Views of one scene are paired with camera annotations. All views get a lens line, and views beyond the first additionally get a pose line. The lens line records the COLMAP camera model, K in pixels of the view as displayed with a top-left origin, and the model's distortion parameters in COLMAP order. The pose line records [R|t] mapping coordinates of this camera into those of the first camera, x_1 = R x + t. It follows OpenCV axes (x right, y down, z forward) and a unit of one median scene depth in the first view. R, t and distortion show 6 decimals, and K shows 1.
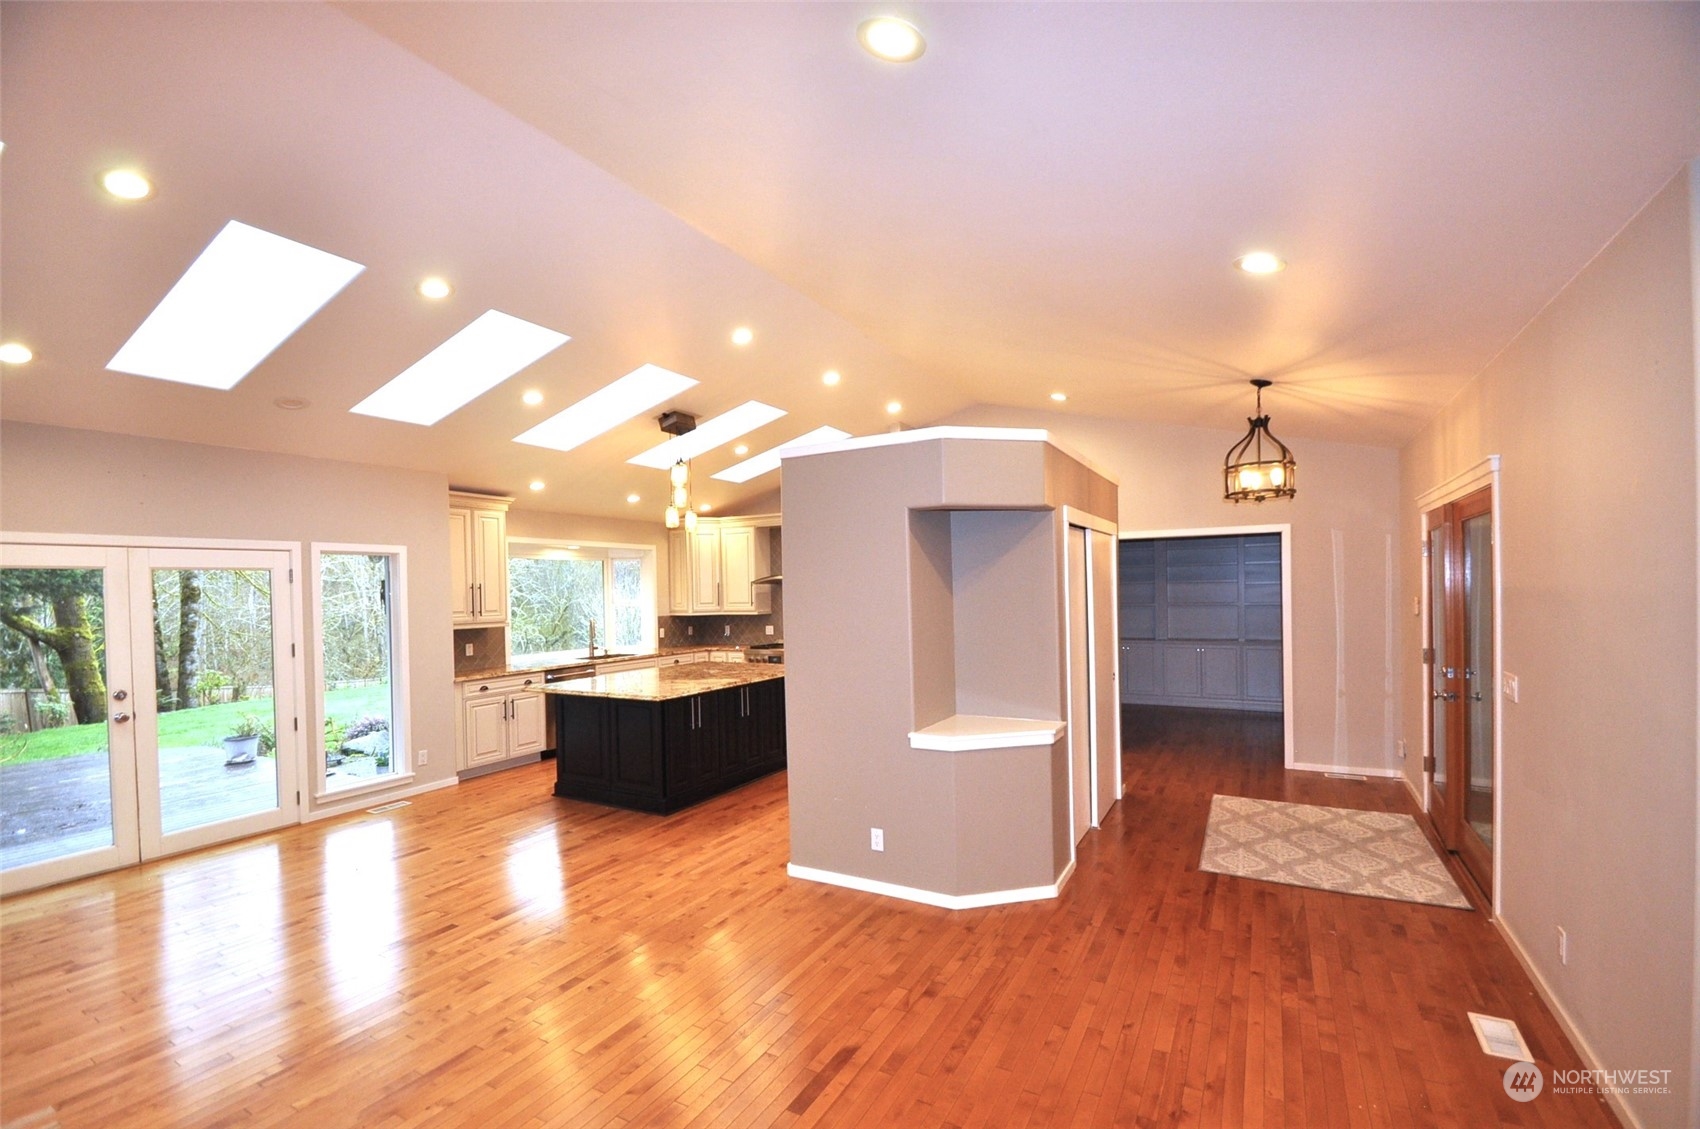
lens RADIAL K [[745.8, 0, 847.7], [0, 745.8, 596.3], [0, 0, 1]] dist [0.009707, -0.010354]
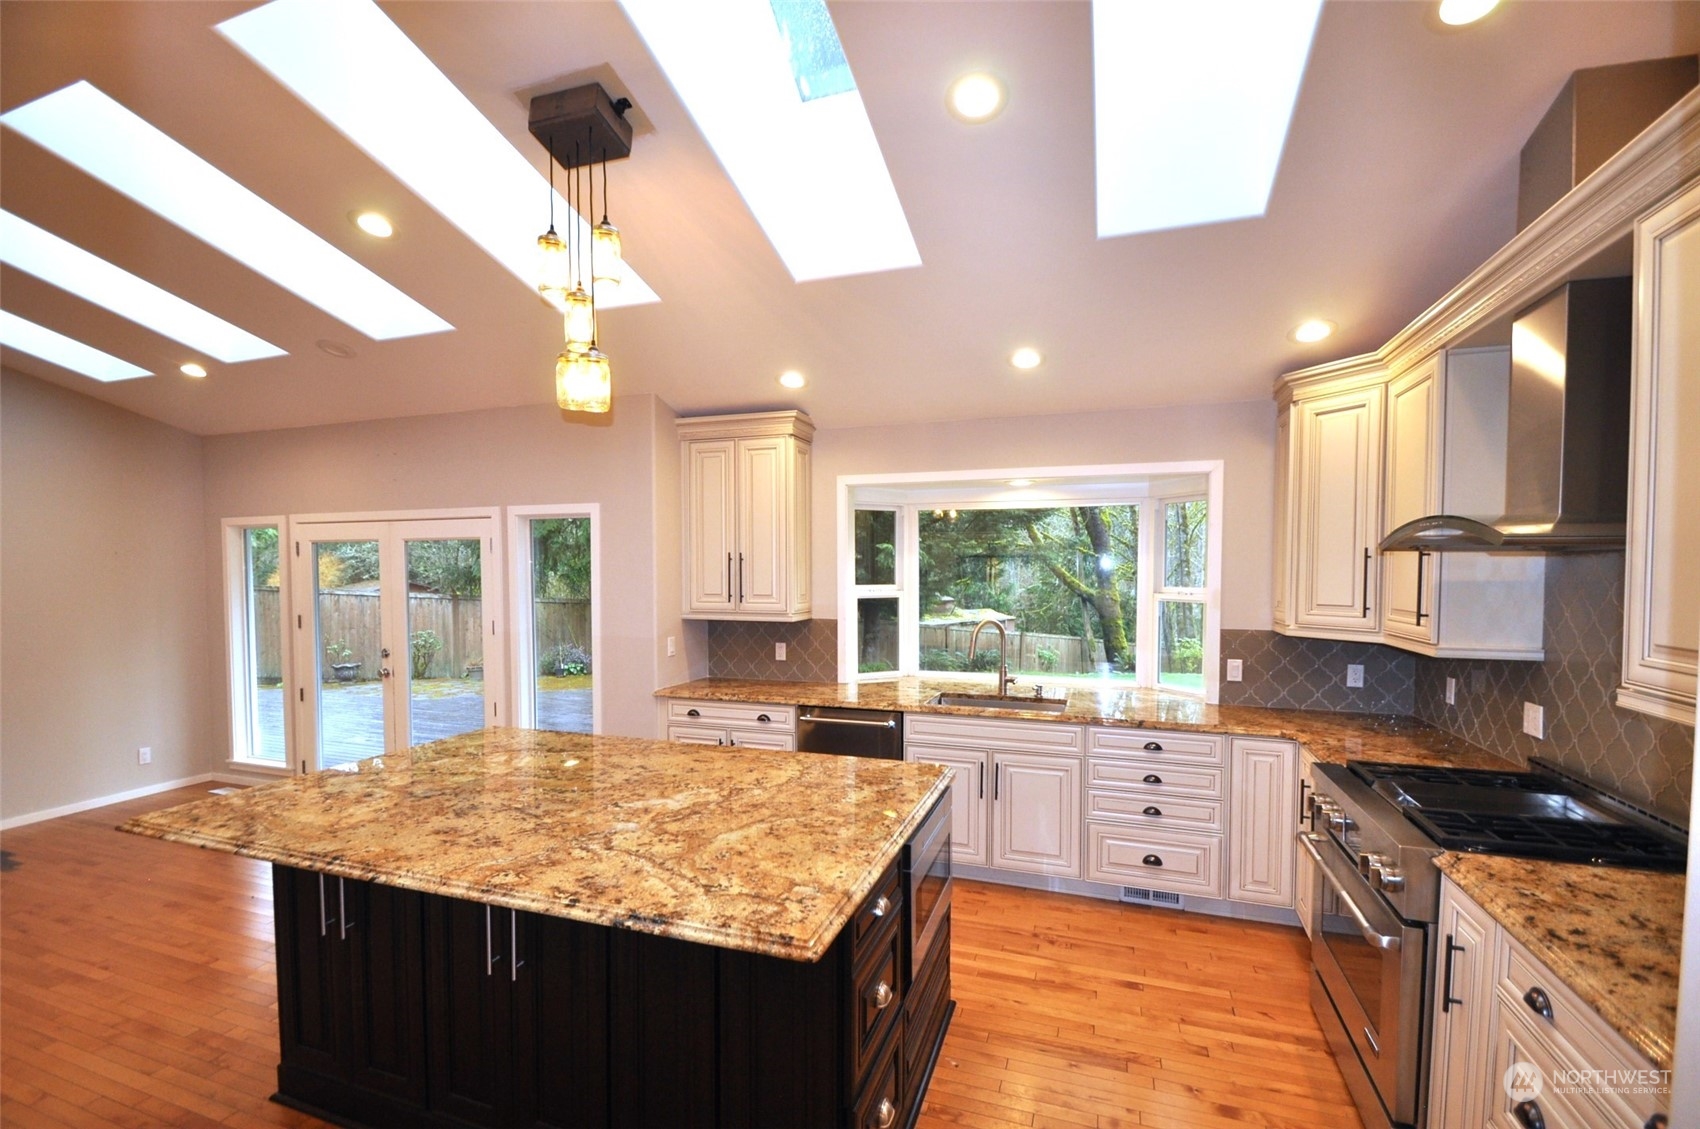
lens RADIAL K [[745.8, 0, 842.9], [0, 745.8, 603.3], [0, 0, 1]] dist [0.009707, -0.010354]
pose [[0.168544, 0.063375, -0.983655, 0.171155], [-0.013571, 0.997986, 0.061973, -0.015266], [0.985601, 0.002904, 0.169065, 1.006663]]
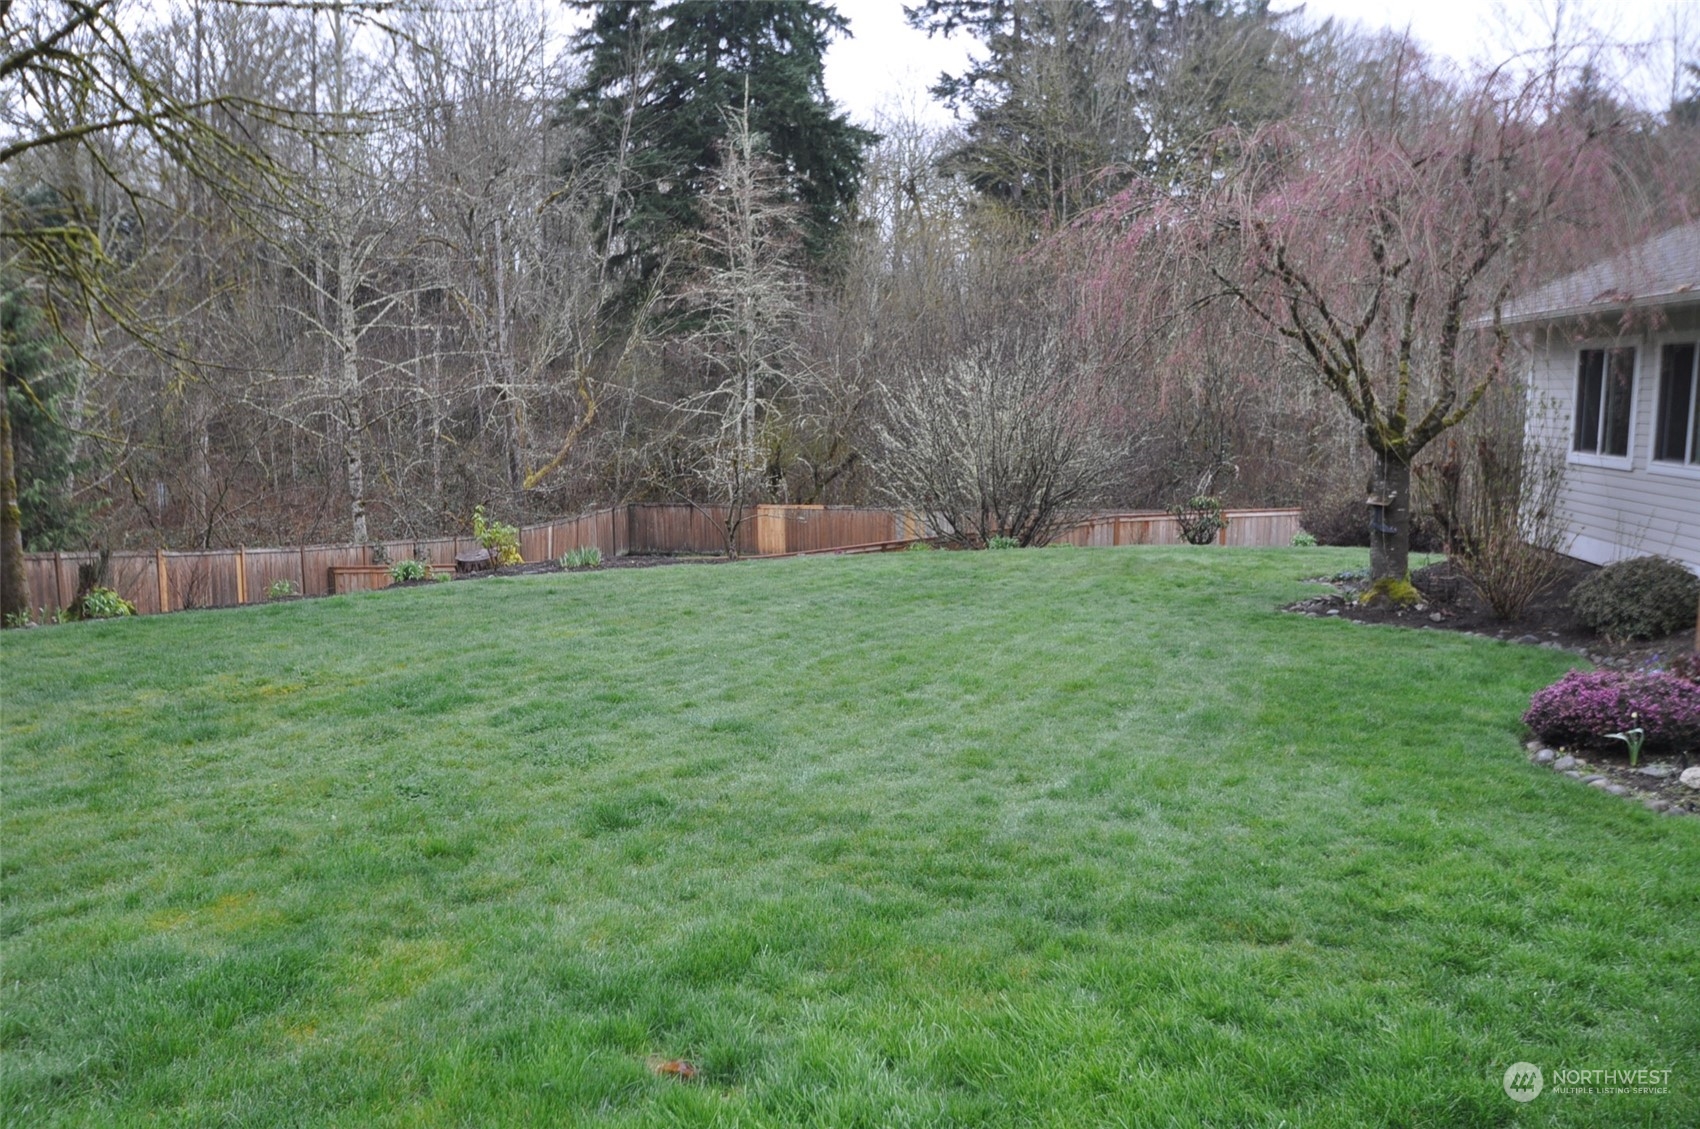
lens RADIAL K [[1367.7, 0, 848.9], [0, 1367.7, 562.5], [0, 0, 1]] dist [-0.002912, -0.000199]
pose [[0.928959, 0.079434, -0.361560, -0.537433], [-0.034462, 0.991022, 0.129182, 0.029028], [0.368575, -0.107544, 0.923356, 1.632687]]
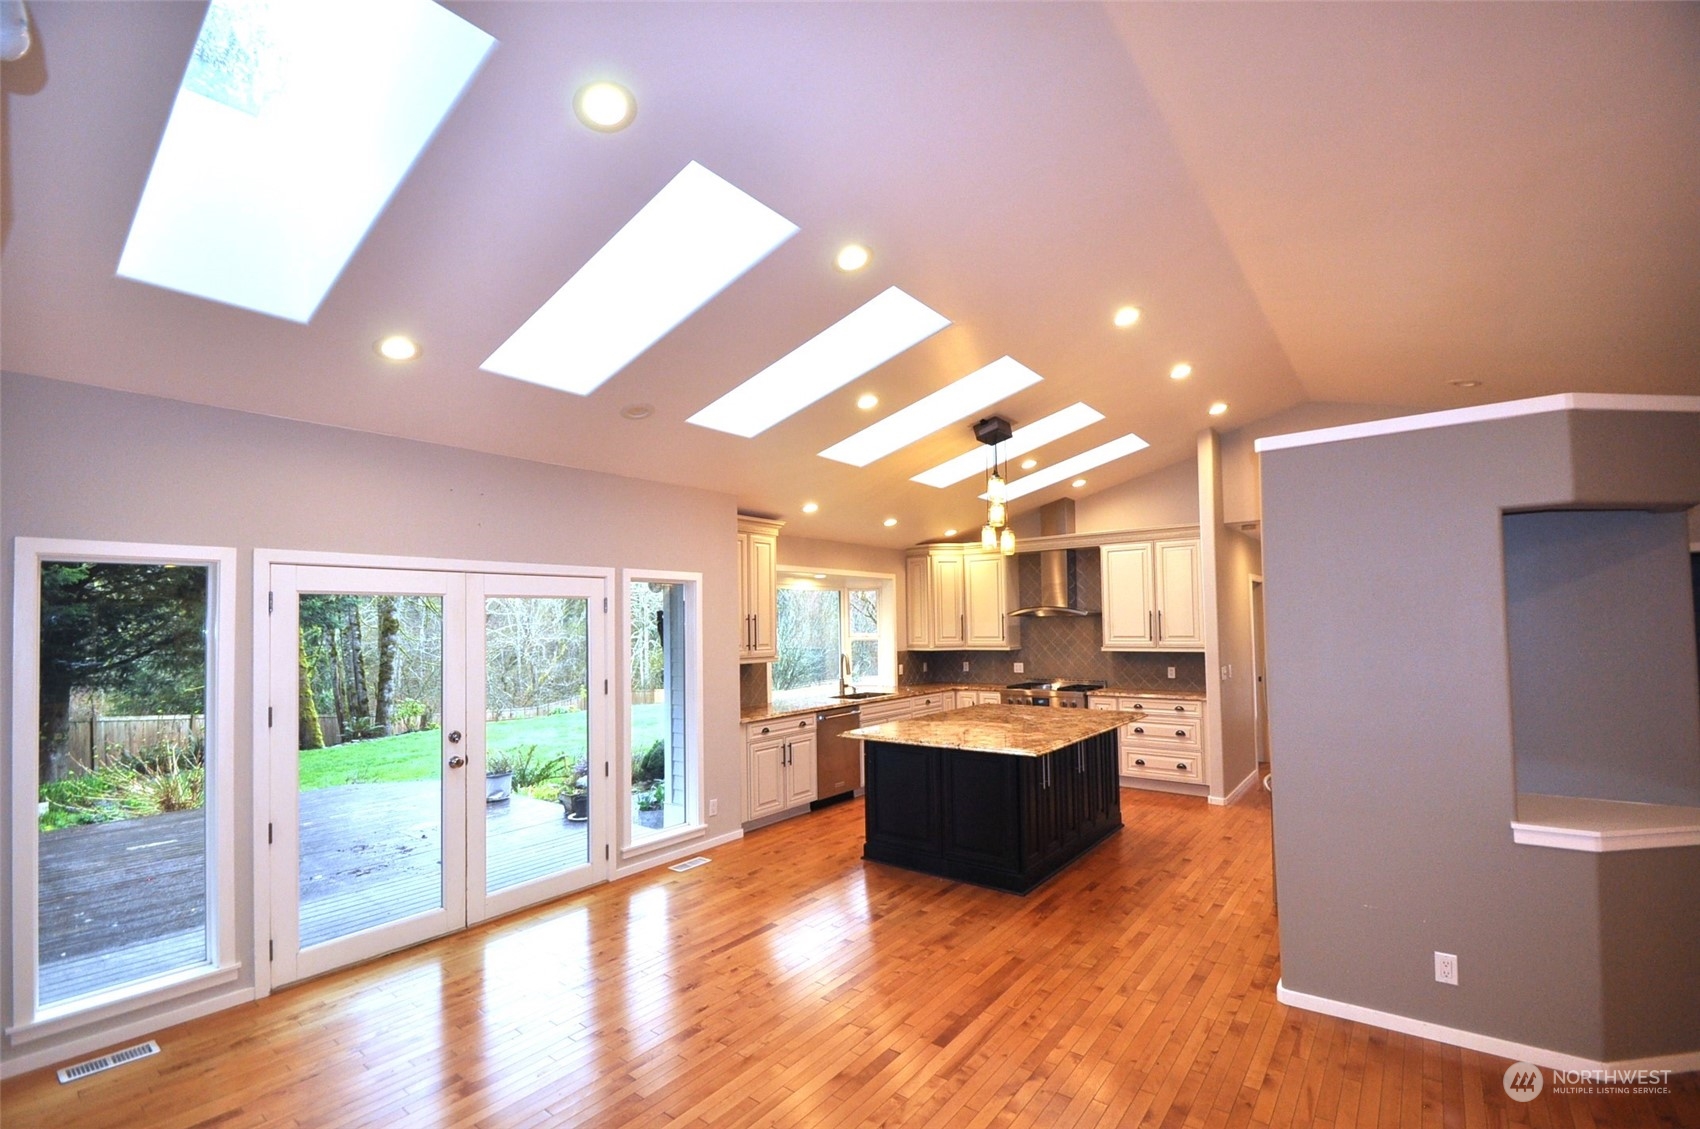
lens RADIAL K [[745.8, 0, 845.6], [0, 745.8, 595.6], [0, 0, 1]] dist [0.009707, -0.010354]
pose [[0.989304, -0.003226, -0.145834, -0.256287], [-0.003594, 0.998913, -0.046481, 0.001888], [0.145825, 0.046508, 0.988217, 0.113796]]
